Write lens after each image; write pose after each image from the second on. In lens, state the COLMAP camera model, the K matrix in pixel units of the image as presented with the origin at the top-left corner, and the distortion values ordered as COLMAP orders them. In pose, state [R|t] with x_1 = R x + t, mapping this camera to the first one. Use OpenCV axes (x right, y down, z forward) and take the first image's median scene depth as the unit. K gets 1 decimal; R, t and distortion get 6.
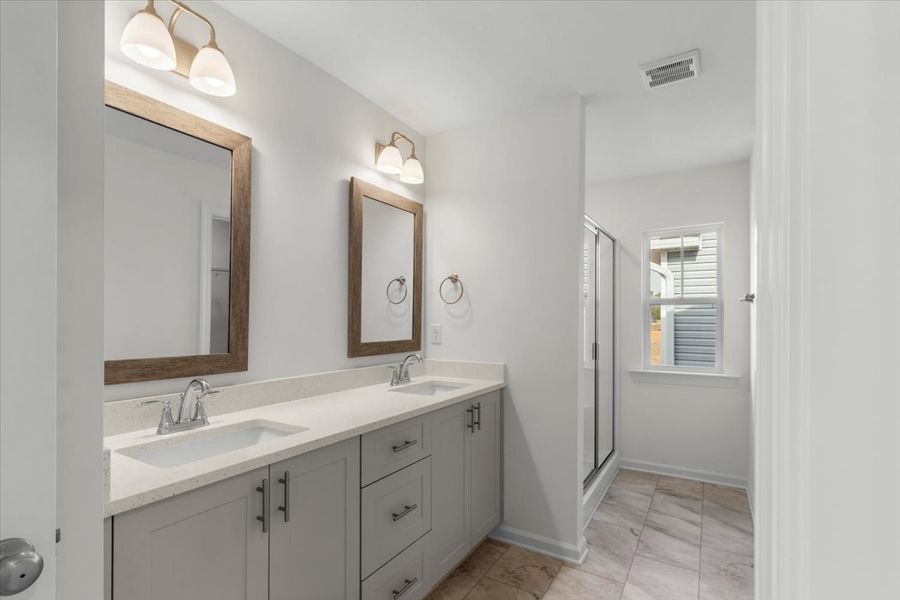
lens RADIAL K [[424.0, 0, 450.6], [0, 424.0, 308.7], [0, 0, 1]] dist [0.013194, 0.000243]
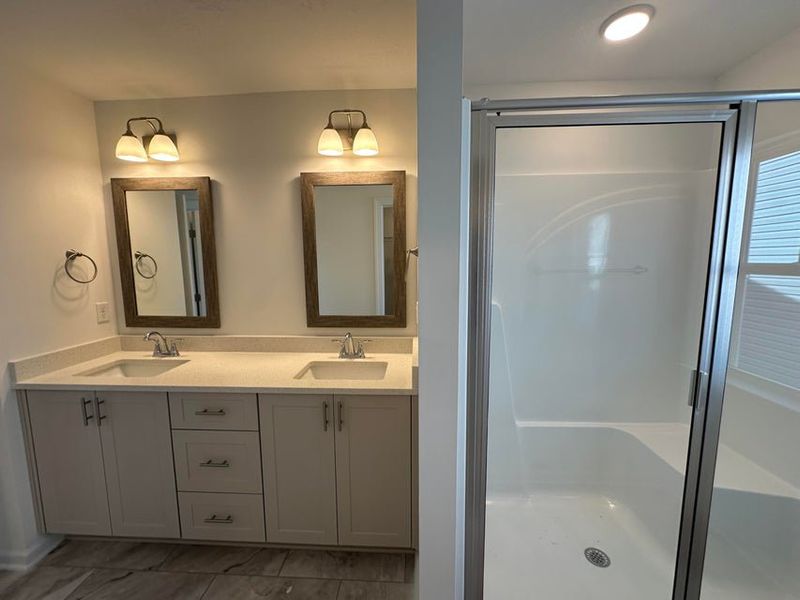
lens RADIAL K [[266.1, 0, 400.0], [0, 266.1, 300.0], [0, 0, 1]] dist [0.000591, 0.000078]
pose [[0.481097, 0.019172, -0.876458, 0.532138], [0.024867, 0.999060, 0.035504, 0.018056], [0.876315, -0.038876, 0.480168, 0.851905]]
